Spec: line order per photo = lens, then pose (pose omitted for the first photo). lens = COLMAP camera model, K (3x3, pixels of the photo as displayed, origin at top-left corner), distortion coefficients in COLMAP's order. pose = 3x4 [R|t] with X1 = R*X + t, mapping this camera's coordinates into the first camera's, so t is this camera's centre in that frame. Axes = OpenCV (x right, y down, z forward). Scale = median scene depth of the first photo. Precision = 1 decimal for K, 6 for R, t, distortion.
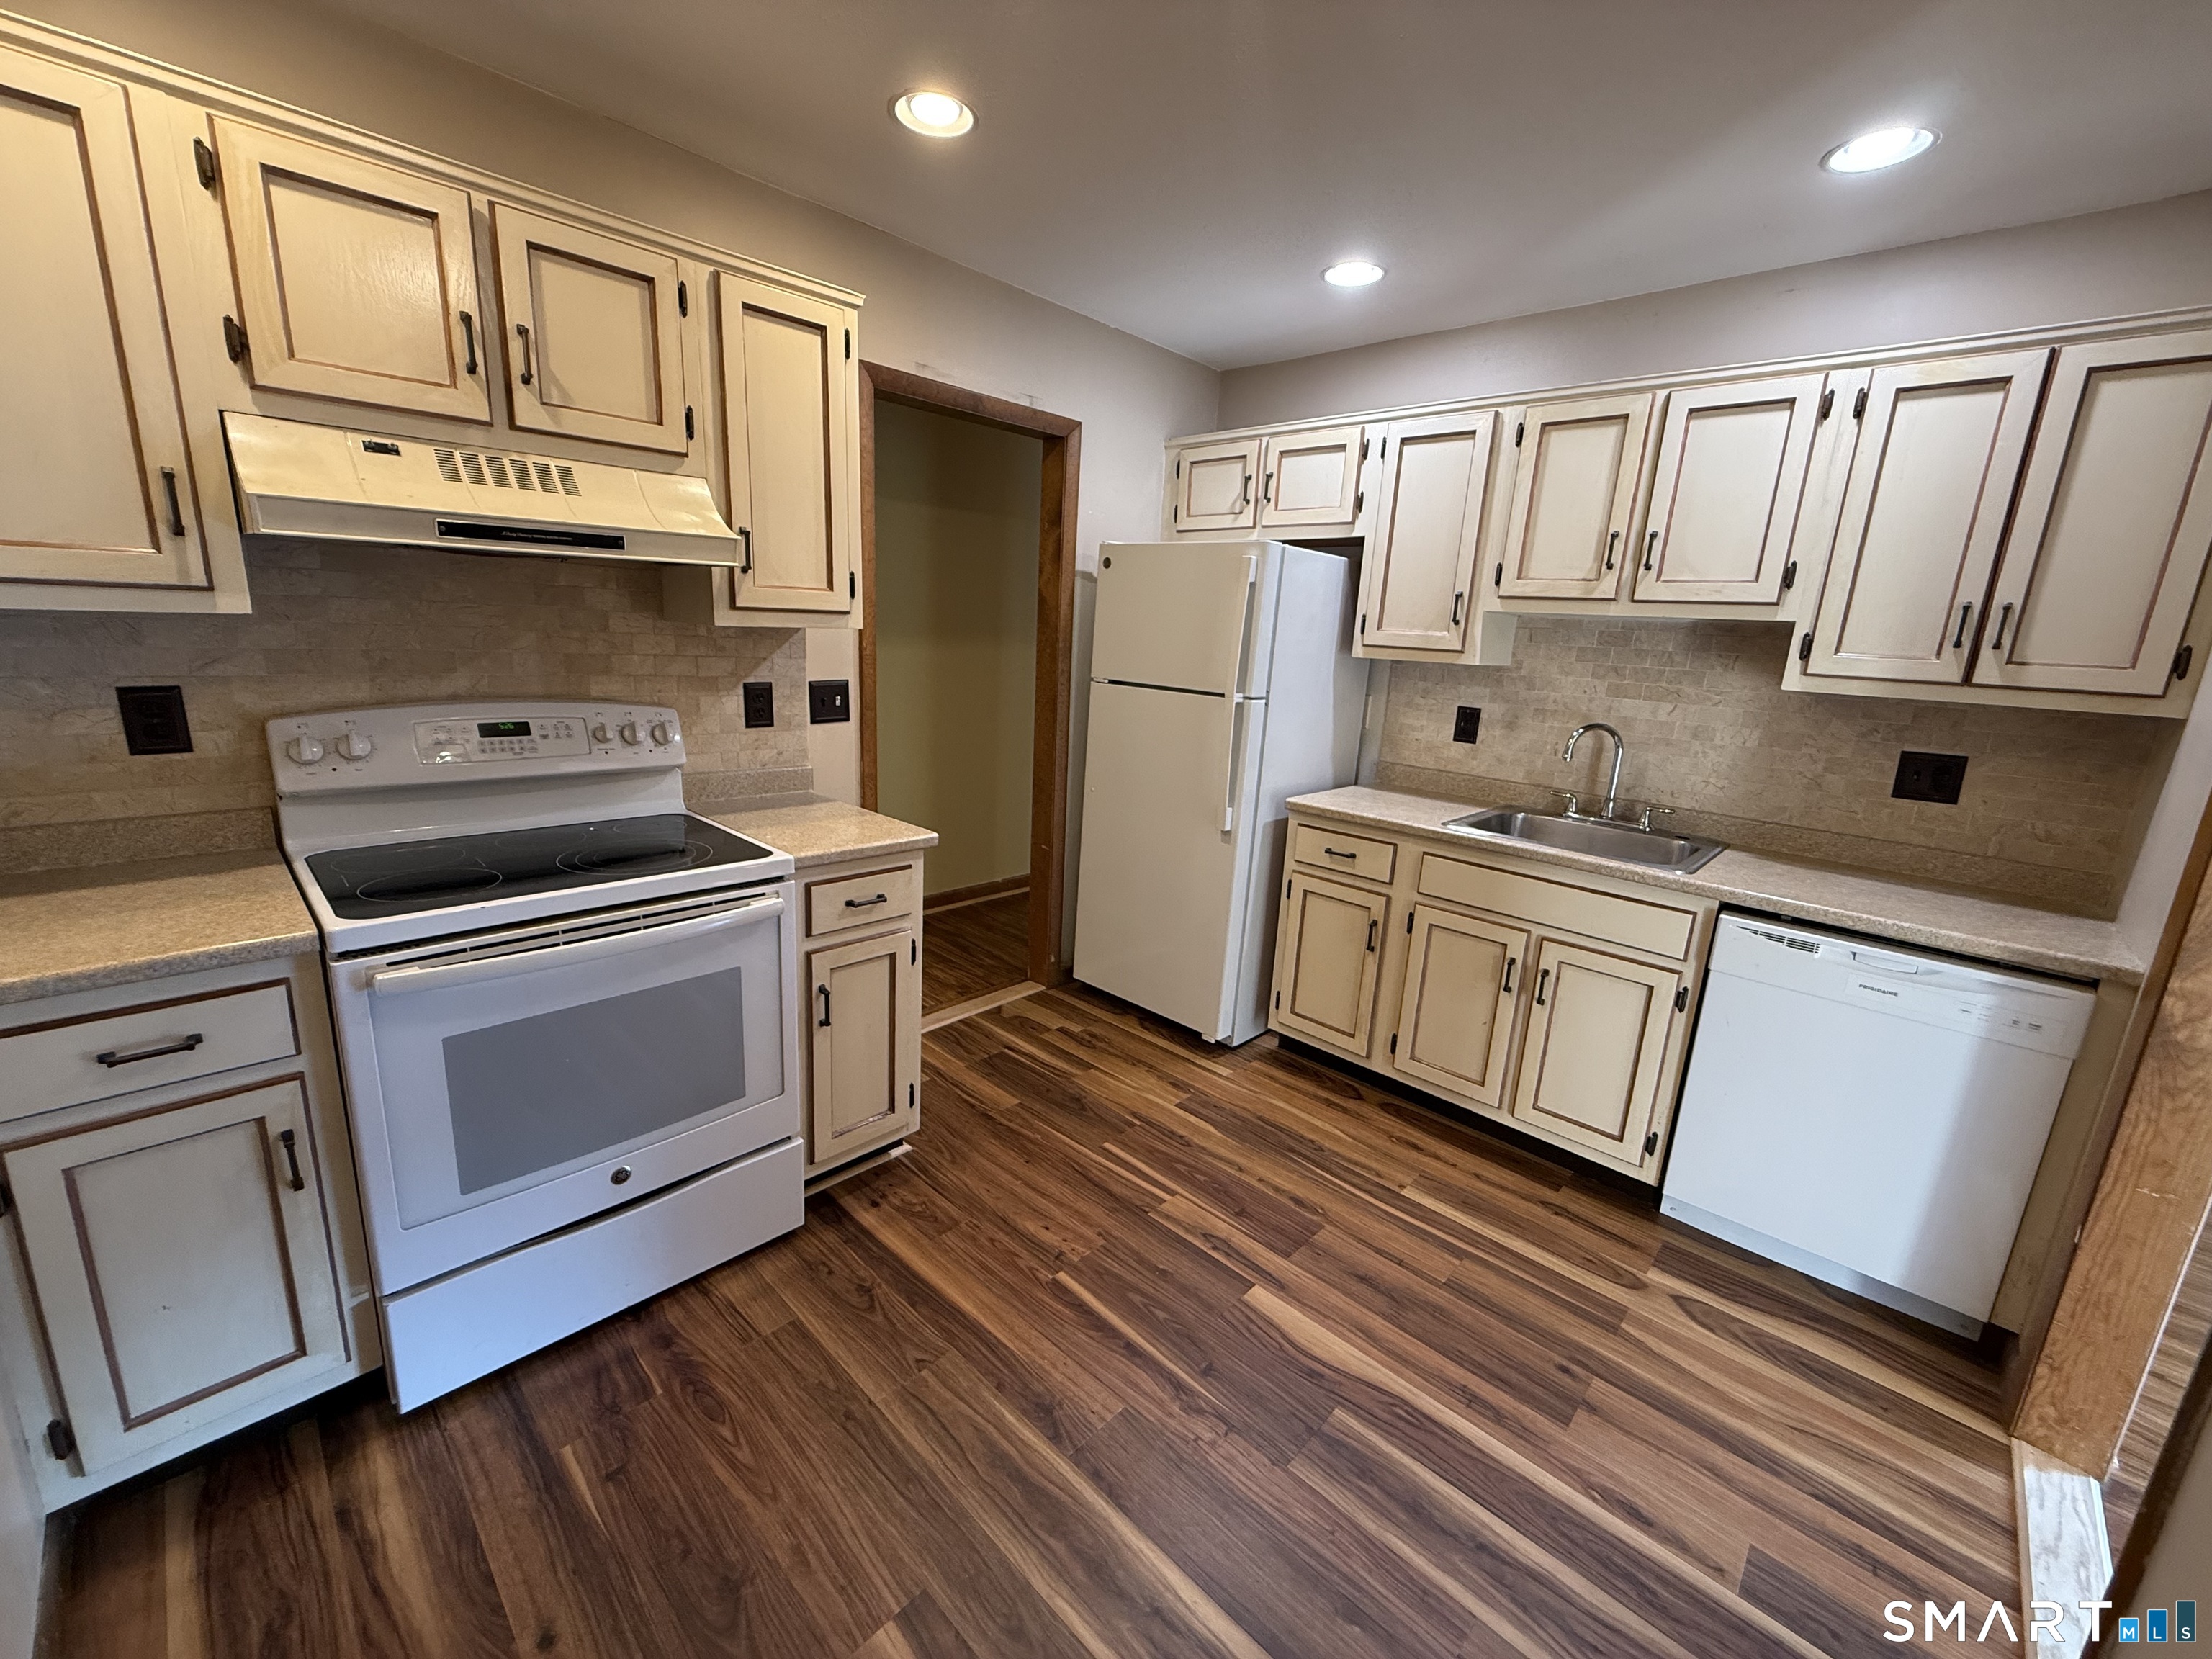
lens RADIAL K [[888.2, 0, 1101.9], [0, 888.2, 833.4], [0, 0, 1]] dist [0.004759, 0.000540]
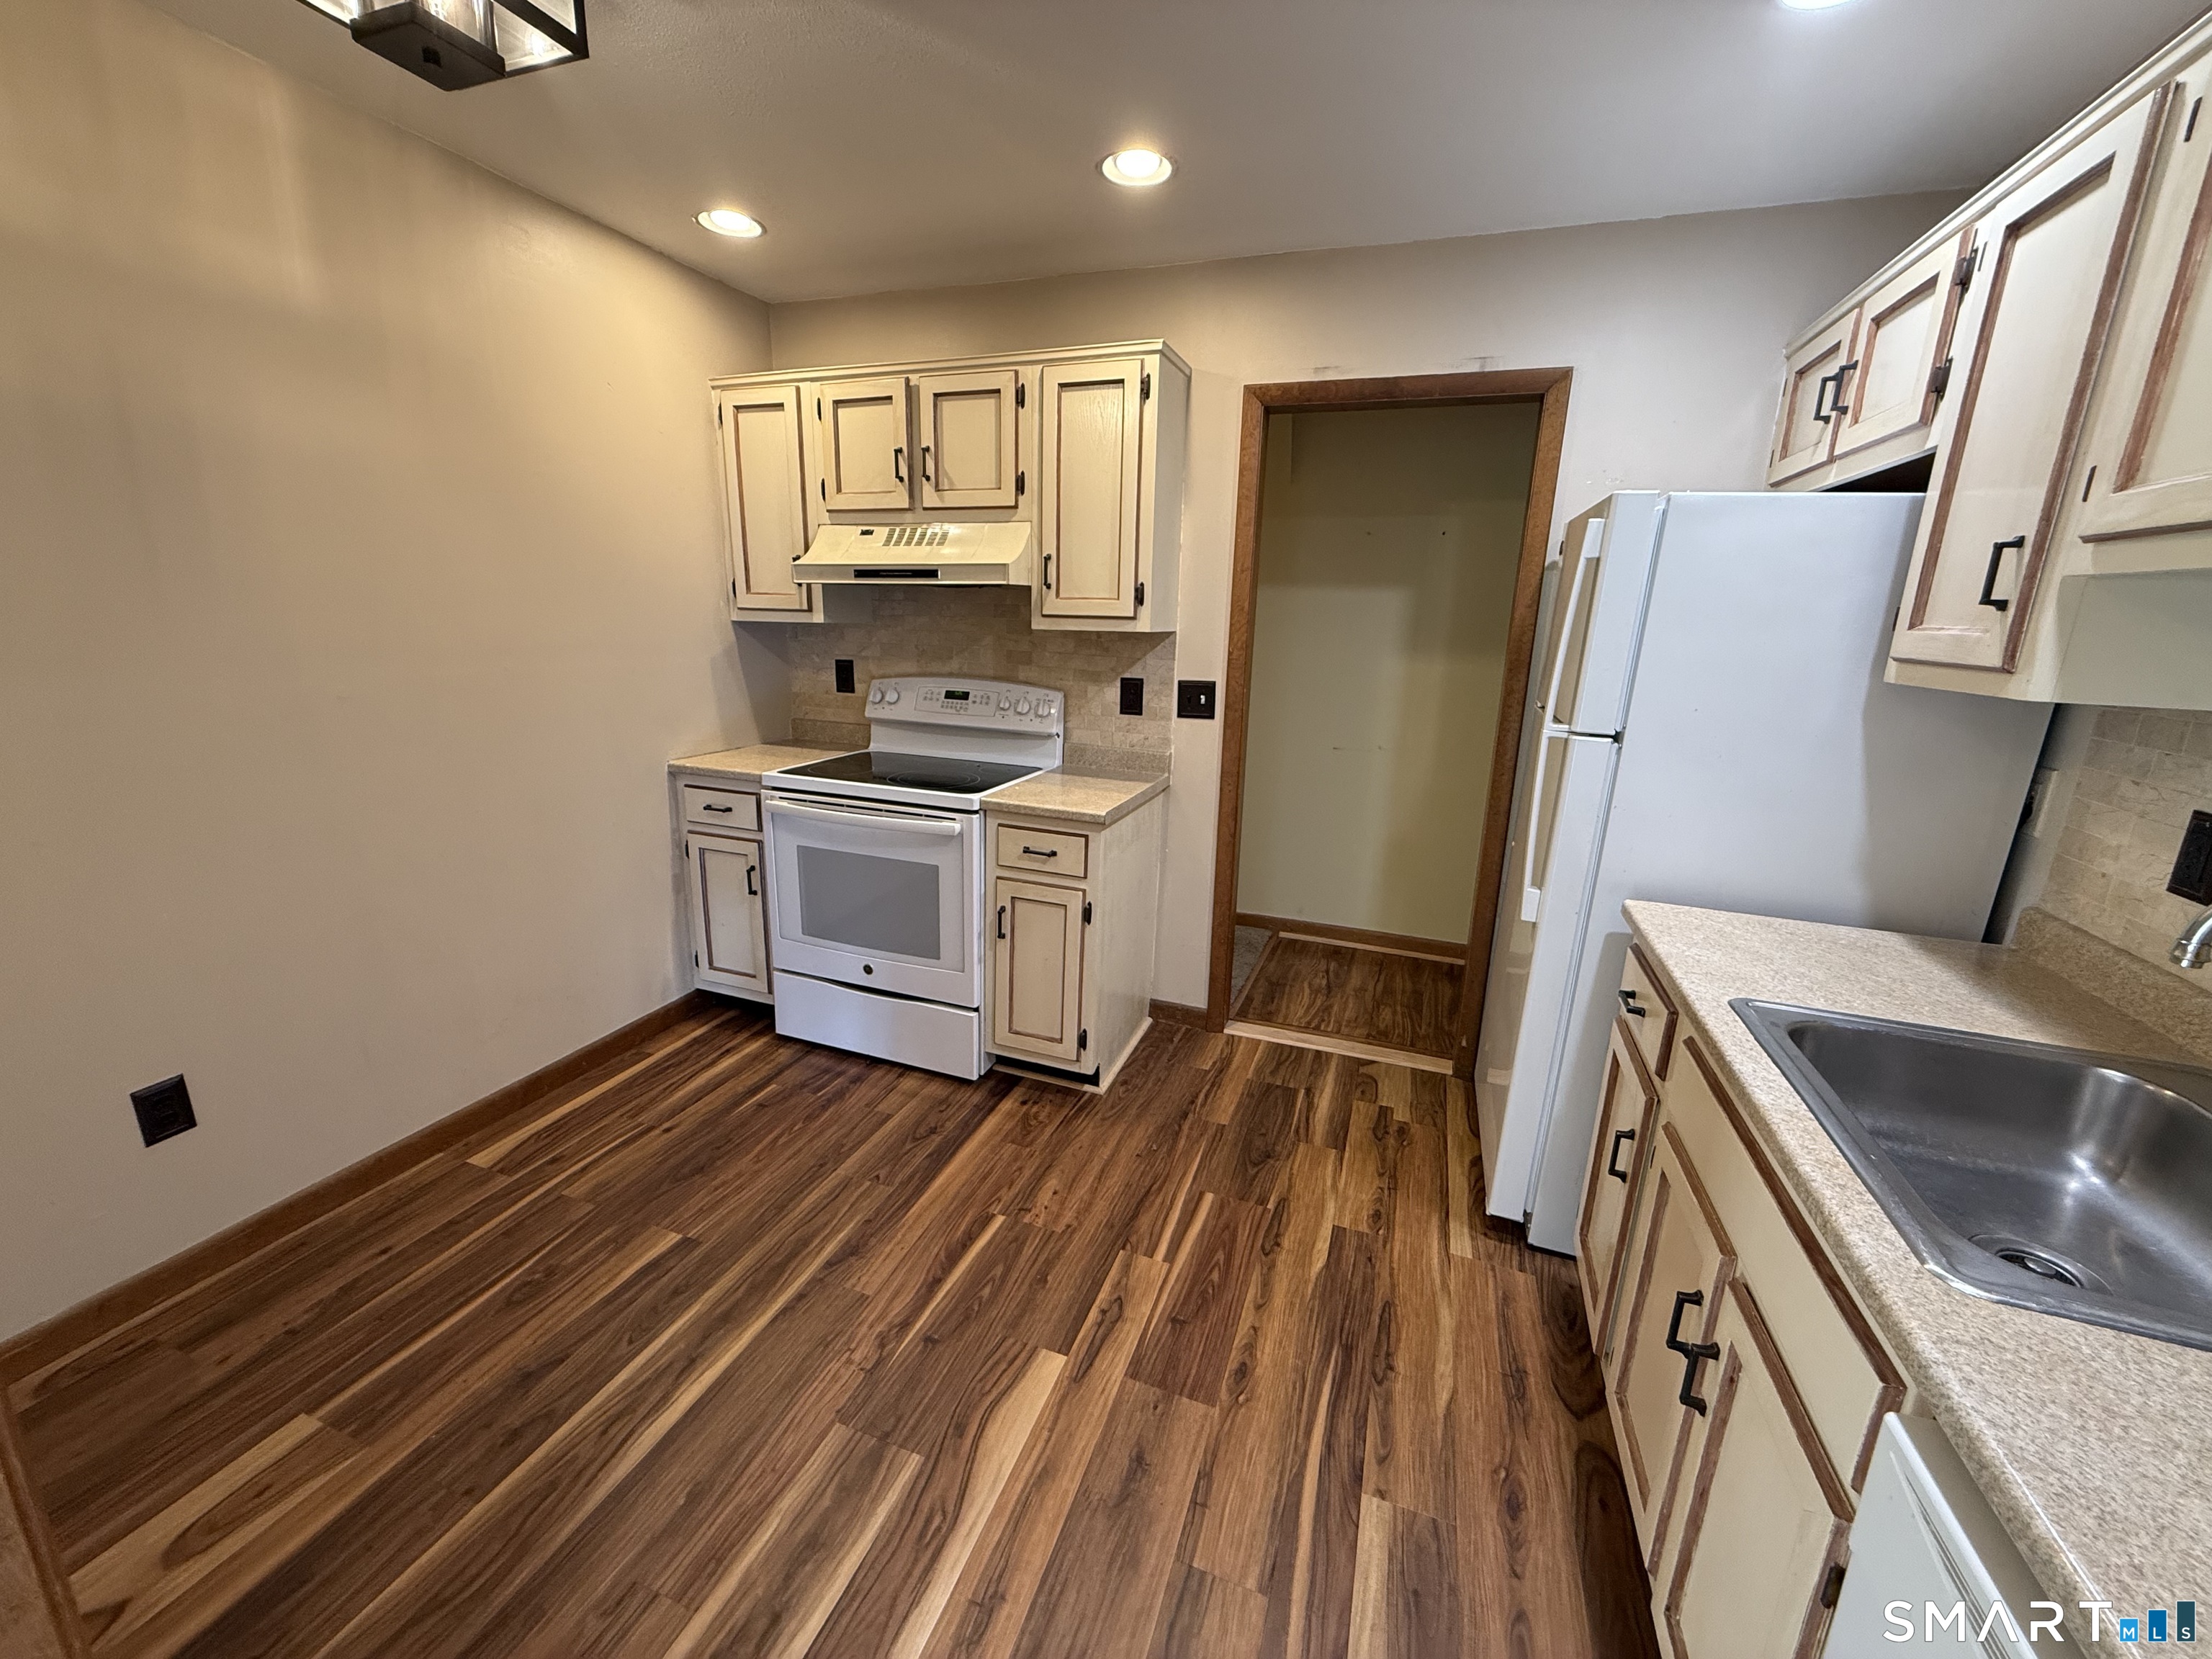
lens RADIAL K [[888.2, 0, 1101.9], [0, 888.2, 833.4], [0, 0, 1]] dist [0.004759, 0.000540]
pose [[0.397059, 0.188378, -0.898253, 0.887692], [-0.221004, 0.969535, 0.105636, -0.099266], [0.890787, 0.156574, 0.426595, 0.572630]]
